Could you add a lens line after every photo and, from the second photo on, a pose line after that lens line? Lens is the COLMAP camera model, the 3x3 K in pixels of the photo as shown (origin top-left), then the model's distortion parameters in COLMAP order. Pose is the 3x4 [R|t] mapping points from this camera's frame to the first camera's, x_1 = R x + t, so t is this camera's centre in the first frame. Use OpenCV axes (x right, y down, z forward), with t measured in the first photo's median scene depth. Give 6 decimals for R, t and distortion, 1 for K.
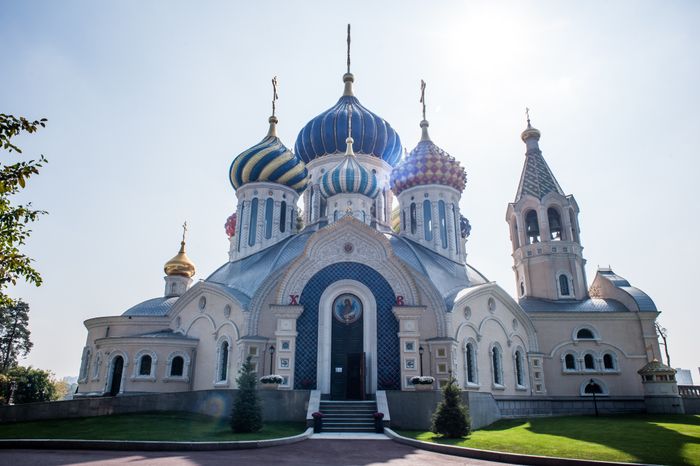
lens RADIAL K [[470.7, 0, 362.6], [0, 470.7, 230.8], [0, 0, 1]] dist [-0.057712, 0.060879]
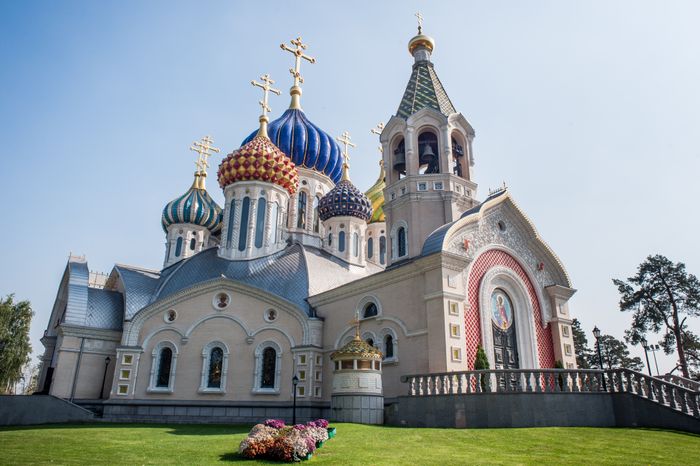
lens RADIAL K [[508.5, 0, 359.4], [0, 508.5, 230.3], [0, 0, 1]] dist [-0.092018, 0.078108]
pose [[0.617586, -0.288030, -0.731865, 1.062267], [0.273333, 0.951130, -0.143670, 0.213874], [0.737480, -0.111314, 0.666133, 0.503478]]
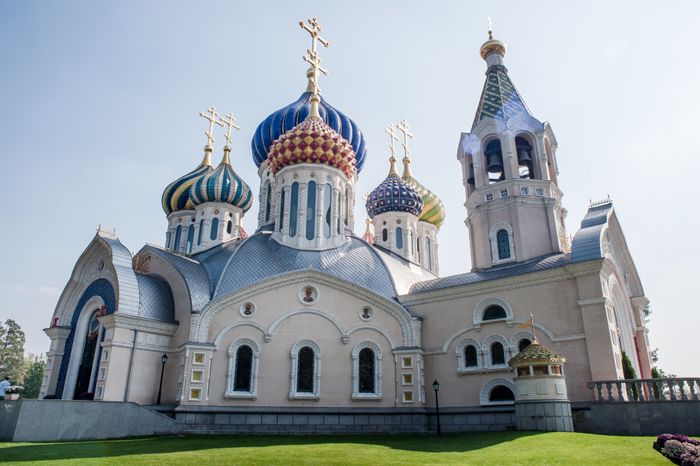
lens RADIAL K [[515.4, 0, 364.5], [0, 515.4, 214.6], [0, 0, 1]] dist [-0.087165, 0.094664]
pose [[0.793685, -0.241990, -0.558125, 0.783523], [0.217913, 0.969687, -0.110550, 0.126132], [0.567959, -0.033881, 0.822359, 0.294213]]
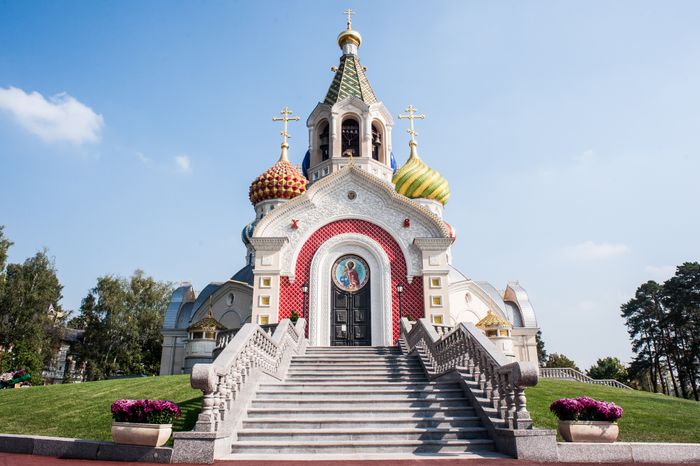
lens RADIAL K [[508.5, 0, 359.4], [0, 508.5, 230.3], [0, 0, 1]] dist [-0.092018, 0.078108]
pose [[0.009934, -0.346615, -0.937955, 1.405955], [0.353698, 0.878580, -0.320928, 0.485766], [0.935307, -0.328565, 0.131325, 1.081558]]
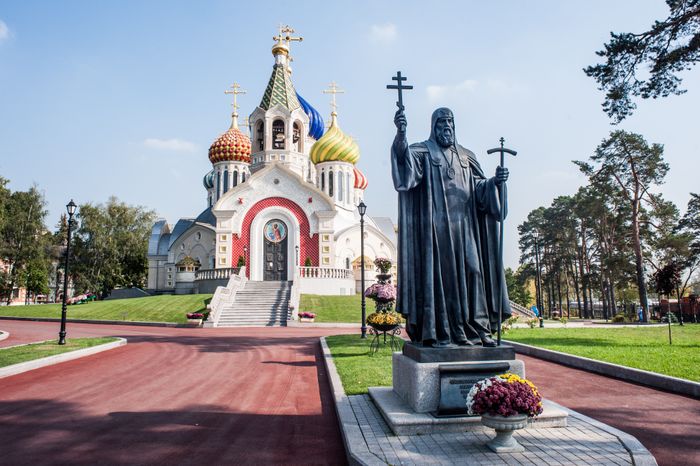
lens RADIAL K [[508.5, 0, 359.4], [0, 508.5, 230.3], [0, 0, 1]] dist [-0.092018, 0.078108]
pose [[0.091189, -0.159770, -0.982933, 1.957537], [0.363607, 0.924239, -0.116498, 0.513681], [0.927079, -0.346778, 0.142374, 1.169064]]
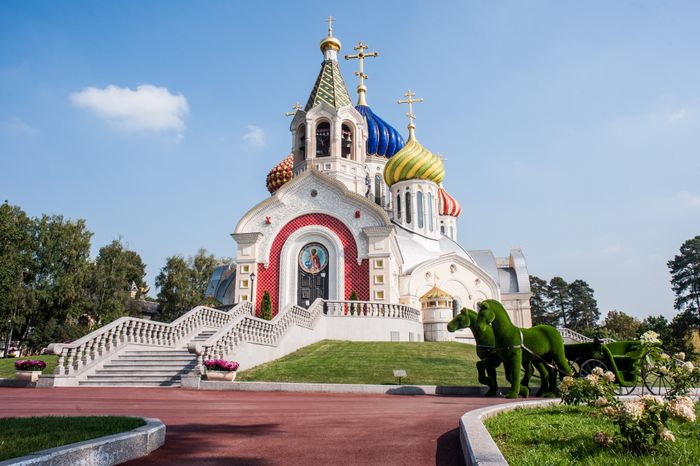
lens RADIAL K [[508.5, 0, 359.4], [0, 508.5, 230.3], [0, 0, 1]] dist [-0.092018, 0.078108]
pose [[-0.158940, -0.271471, -0.949232, 1.568774], [0.353119, 0.882223, -0.311433, 0.575703], [0.921979, -0.384691, -0.044359, 1.304949]]
